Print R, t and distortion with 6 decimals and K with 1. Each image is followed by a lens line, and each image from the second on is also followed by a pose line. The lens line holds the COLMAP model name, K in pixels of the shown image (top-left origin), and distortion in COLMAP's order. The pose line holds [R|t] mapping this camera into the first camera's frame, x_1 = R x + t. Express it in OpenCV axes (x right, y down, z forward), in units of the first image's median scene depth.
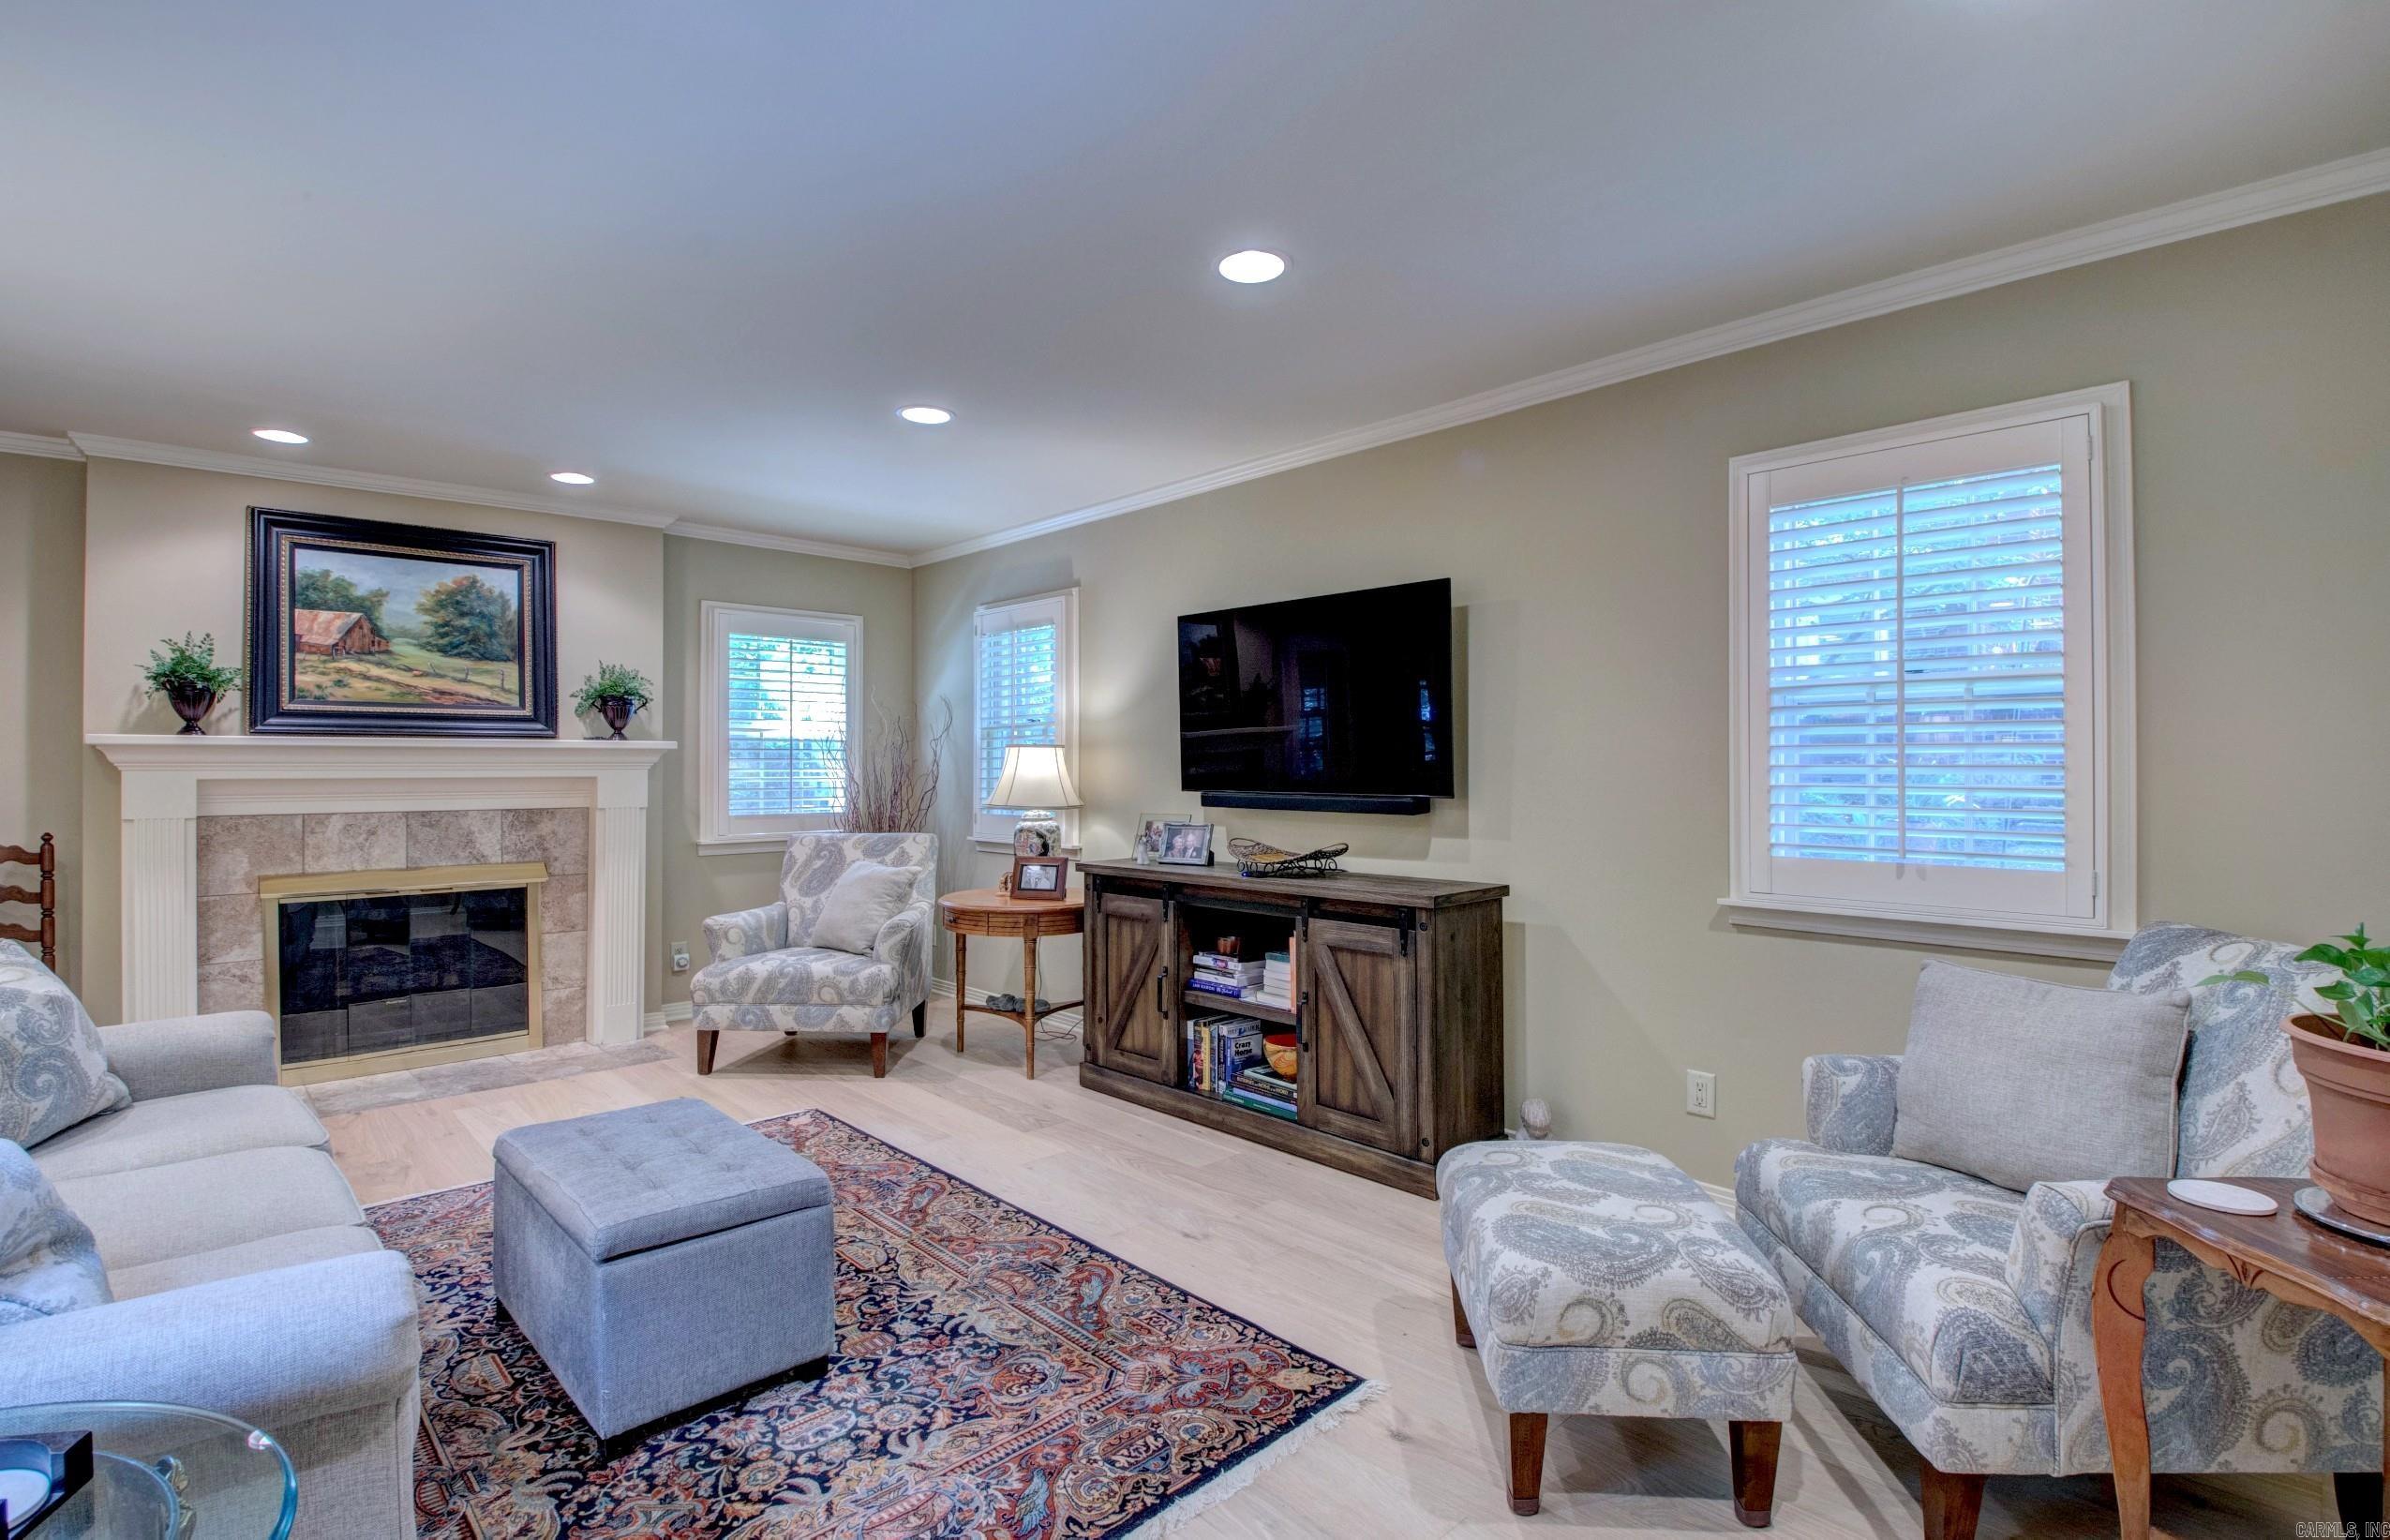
lens RADIAL K [[1105.0, 0, 1188.7], [0, 1105.0, 762.8], [0, 0, 1]] dist [0.000391, -0.012870]
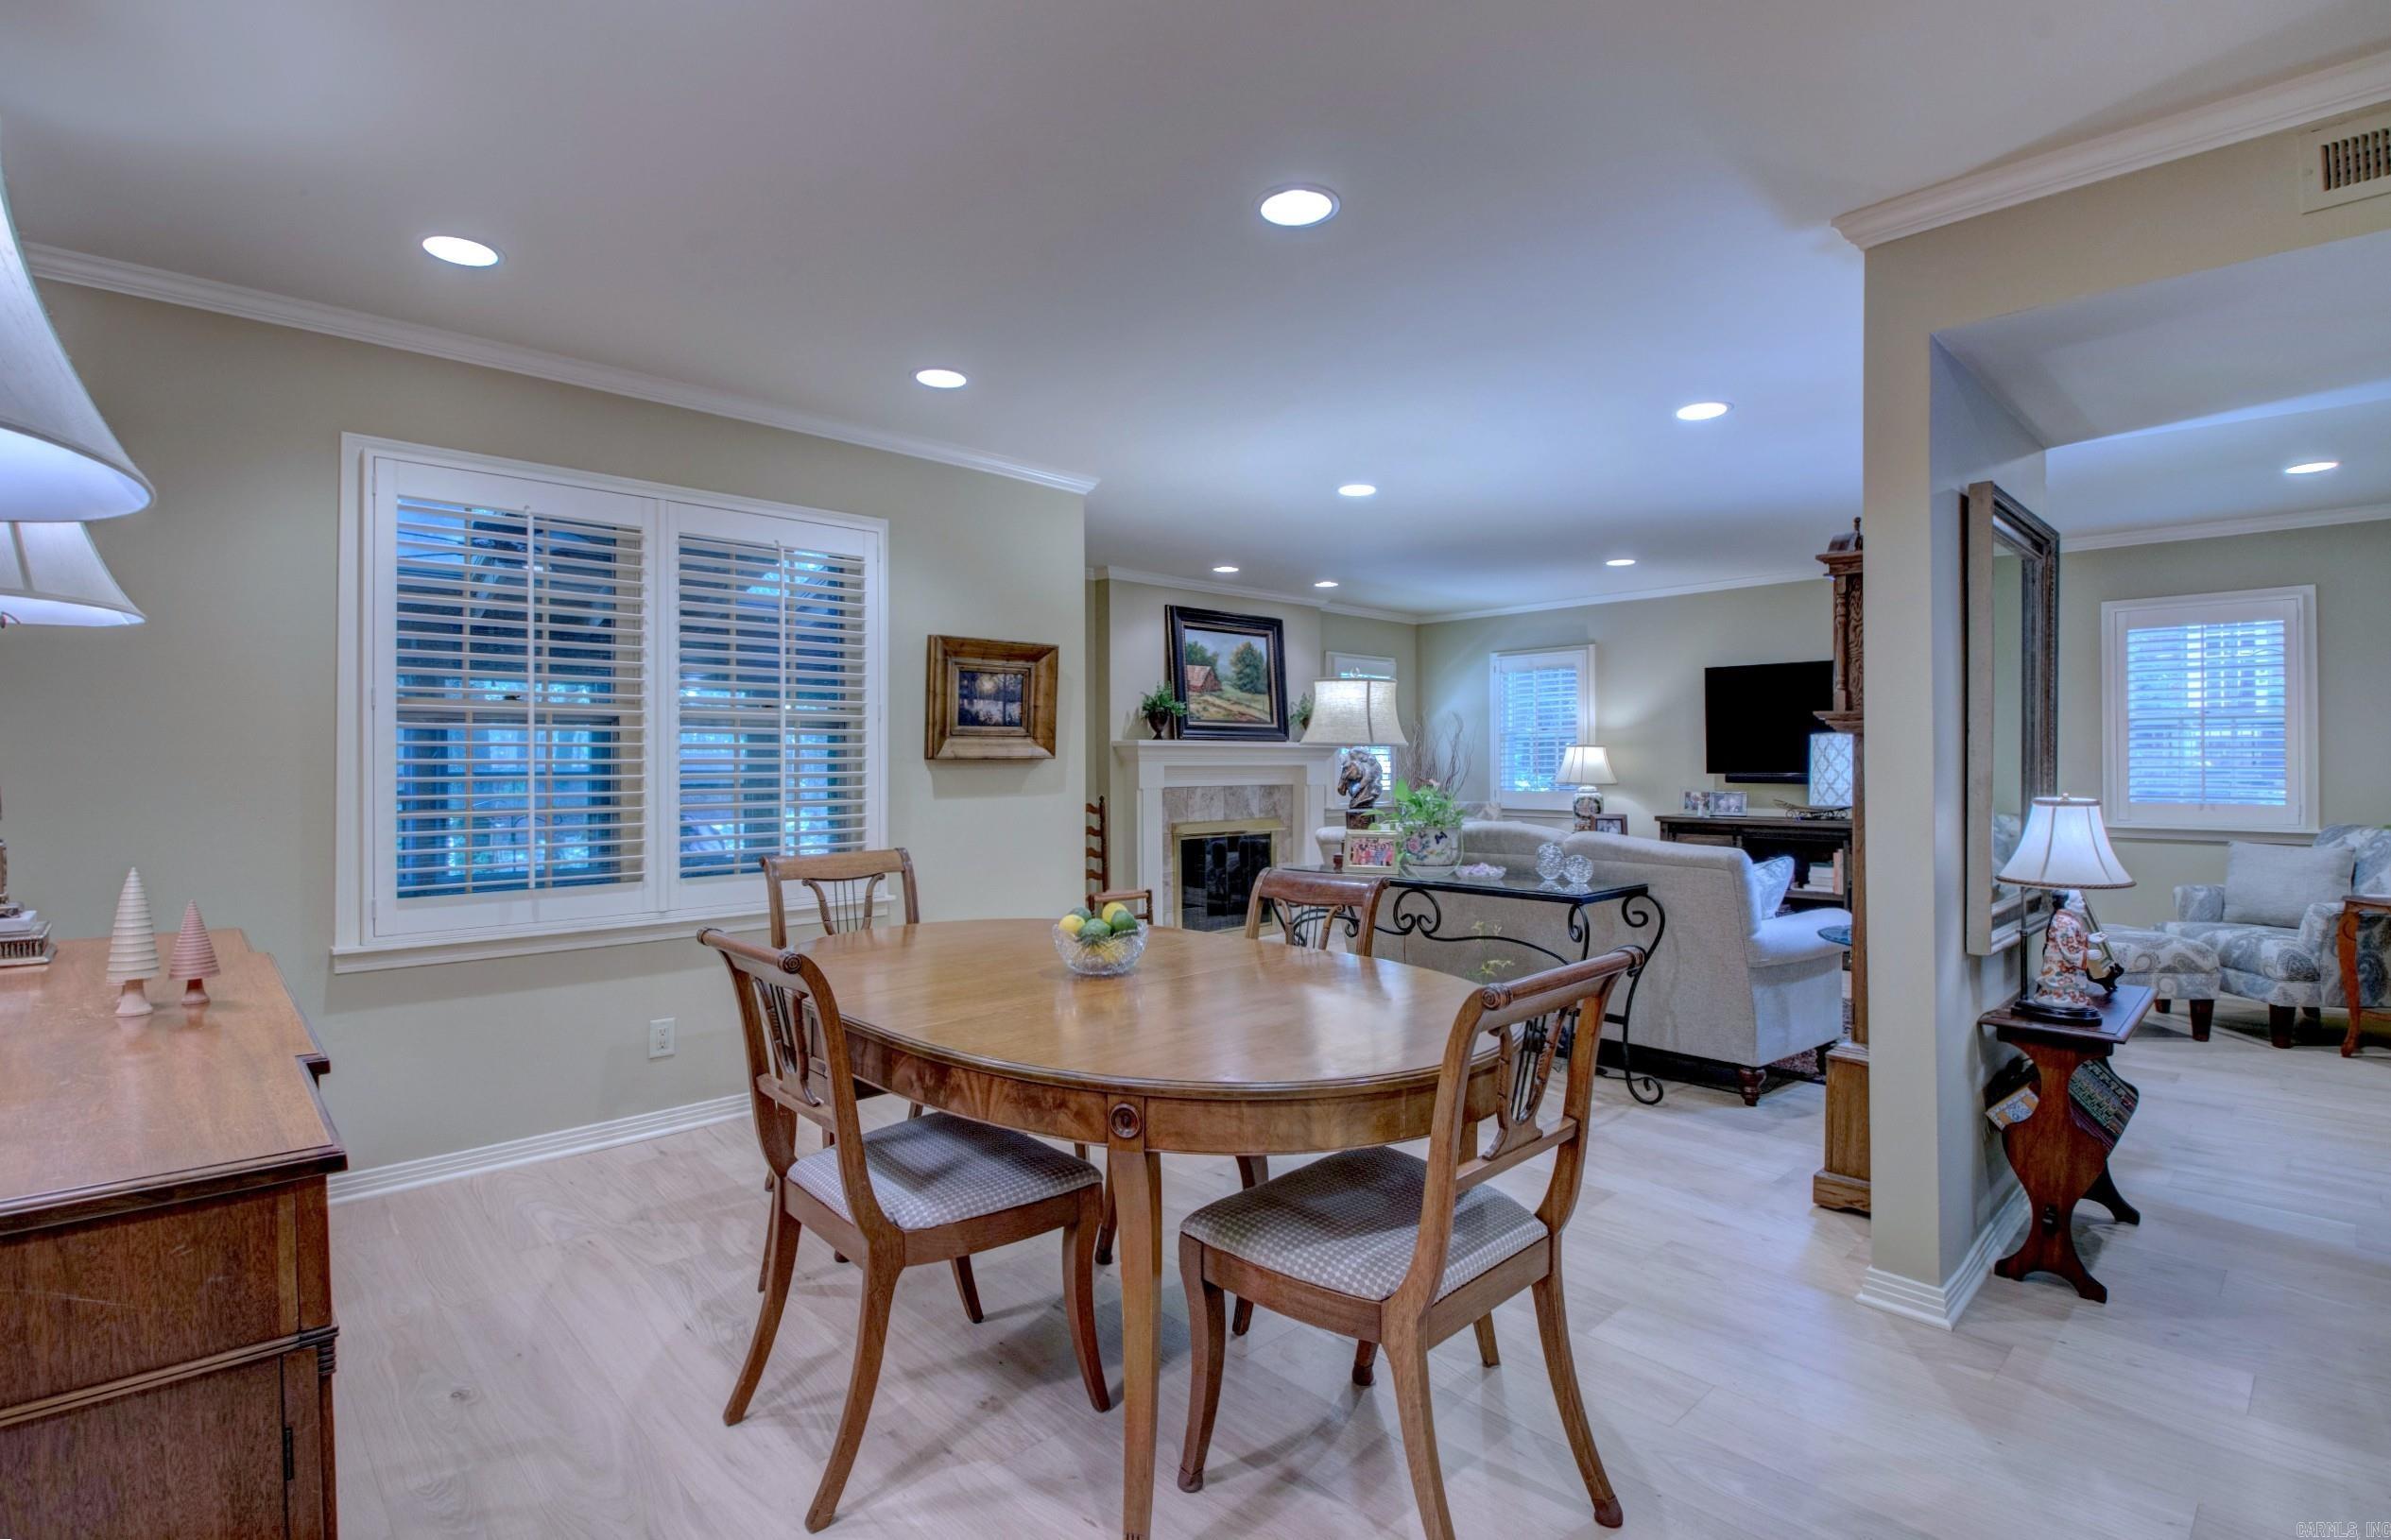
lens RADIAL K [[1105.3, 0, 1193.3], [0, 1105.3, 752.5], [0, 0, 1]] dist [0.000391, -0.012870]
pose [[0.999988, -0.000899, -0.004913, -0.888523], [0.000878, 0.999991, -0.004171, 0.000832], [0.004917, 0.004167, 0.999979, -0.772227]]
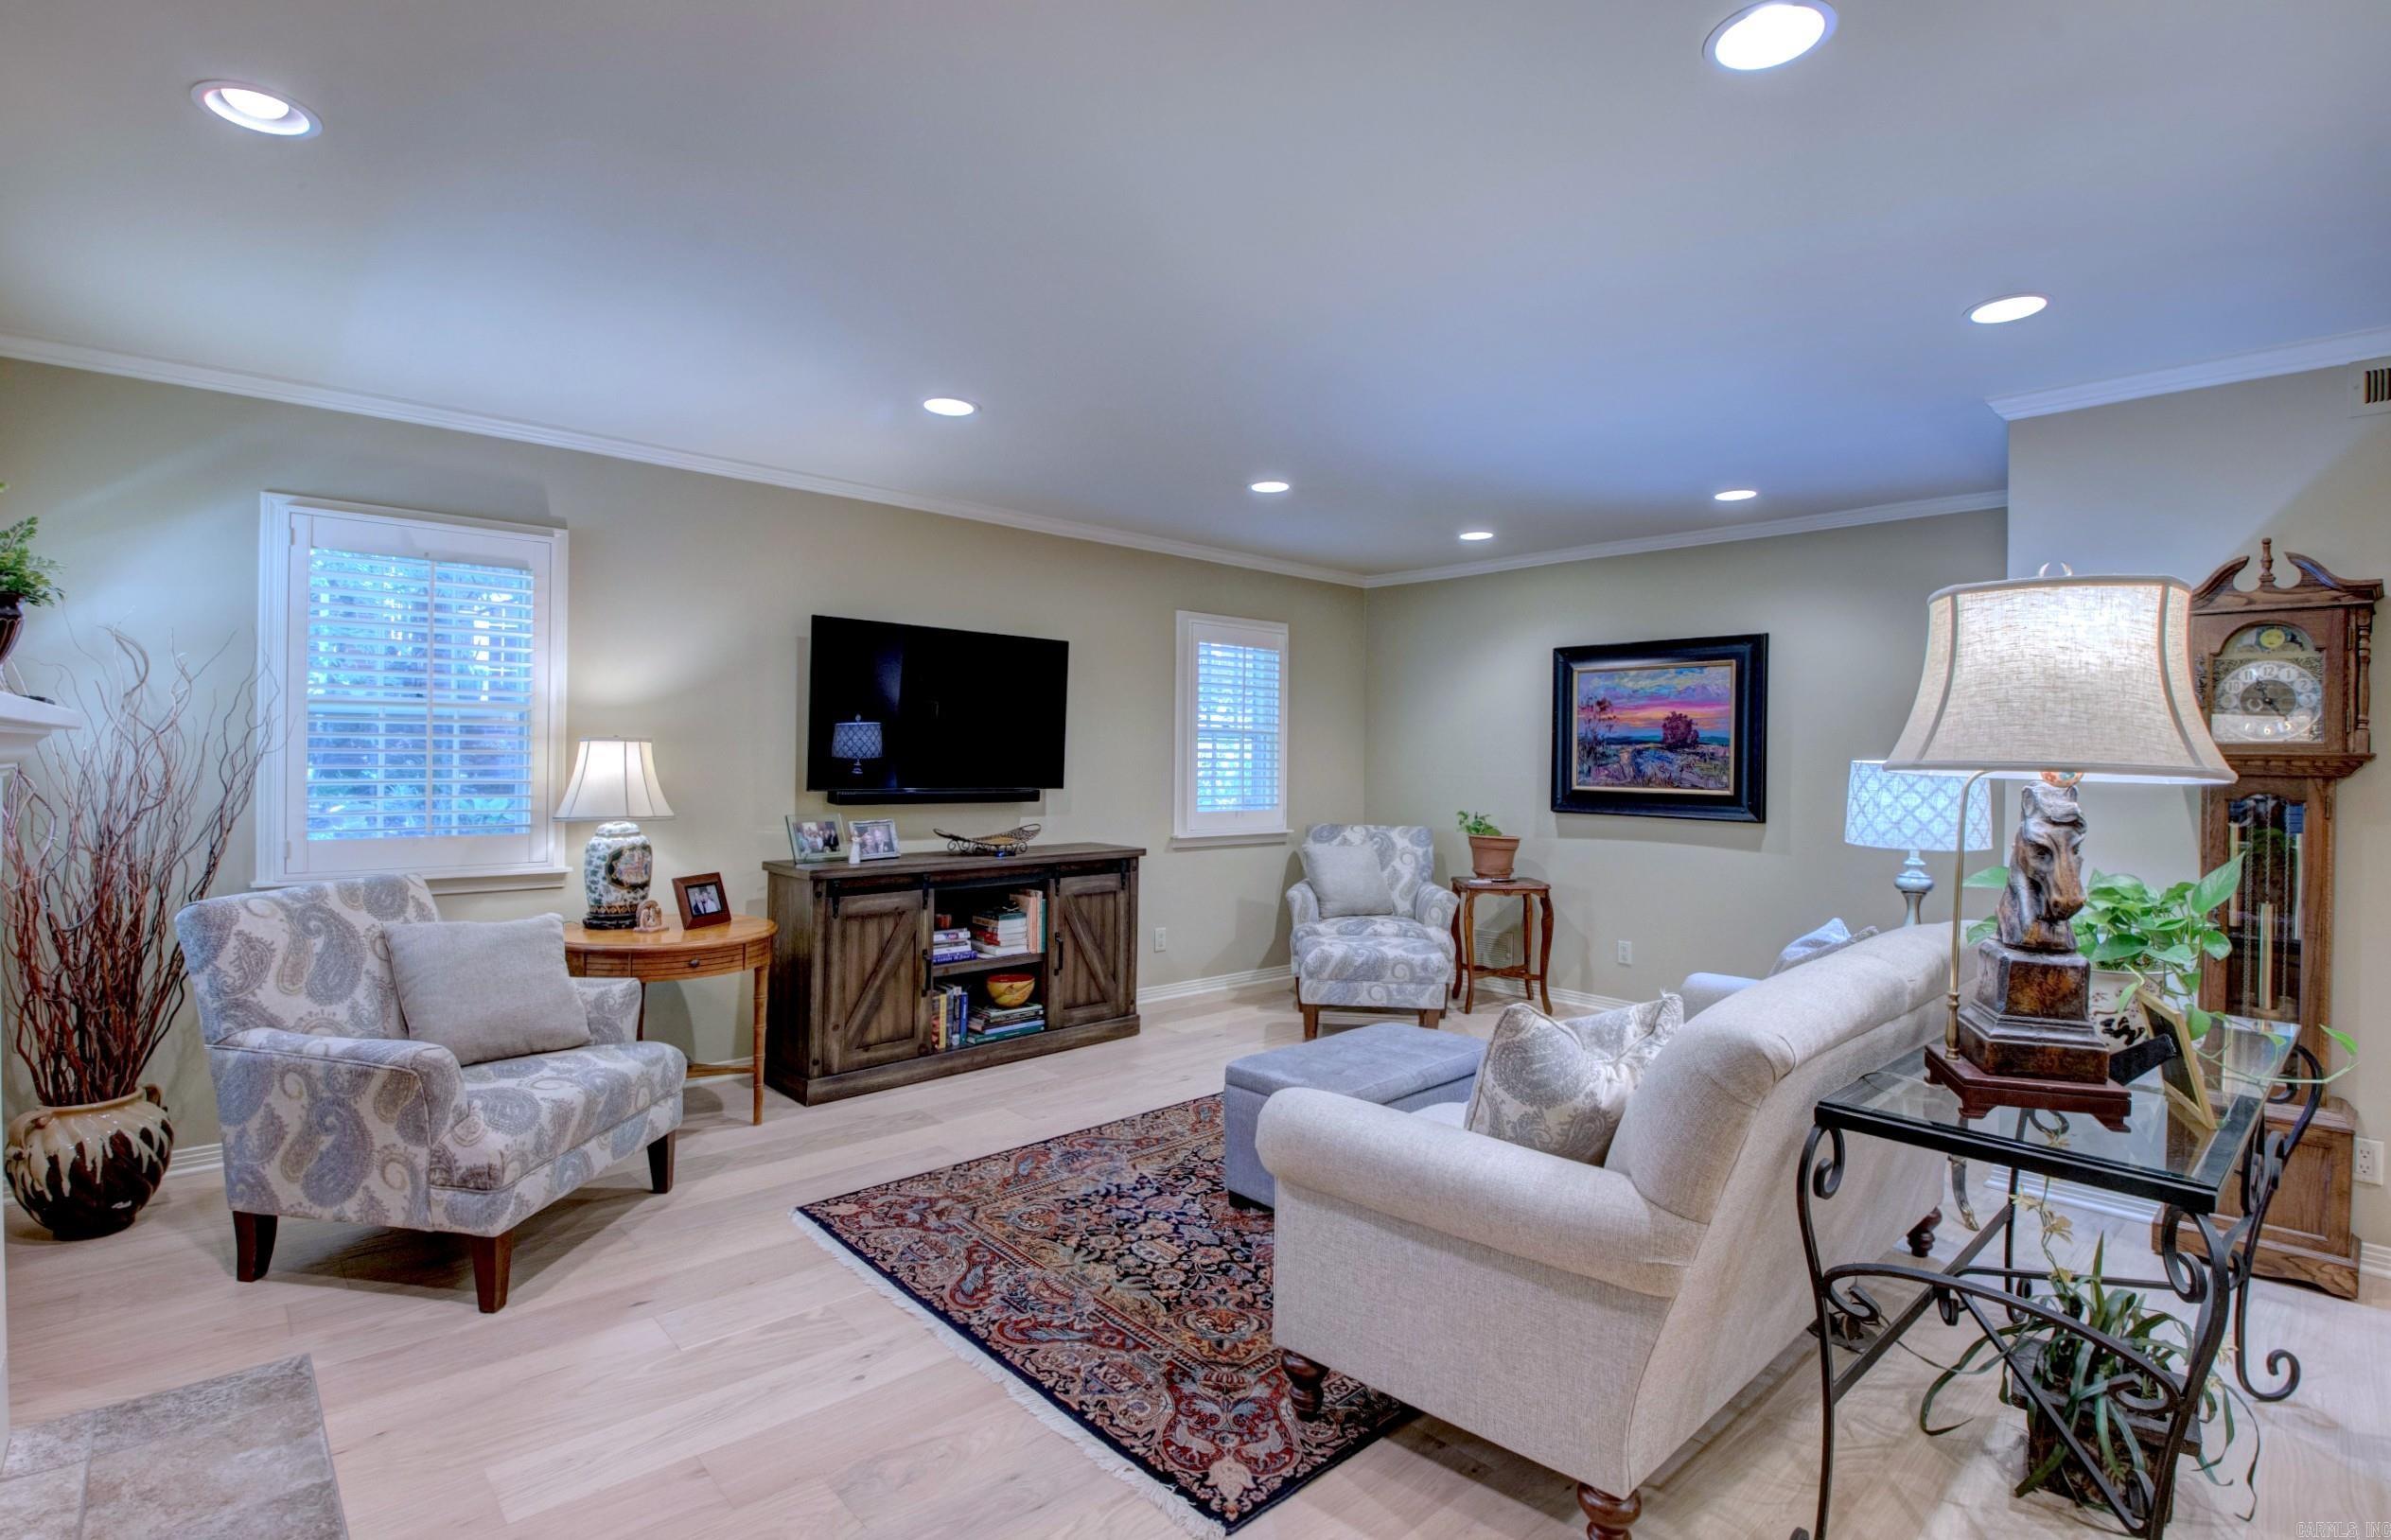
lens RADIAL K [[1105.3, 0, 1200.2], [0, 1105.3, 763.4], [0, 0, 1]] dist [0.000391, -0.012870]
pose [[0.014050, -0.005139, 0.999888, -1.148138], [-0.019032, 0.999804, 0.005406, -0.013244], [-0.999720, -0.019105, 0.013950, 0.727672]]
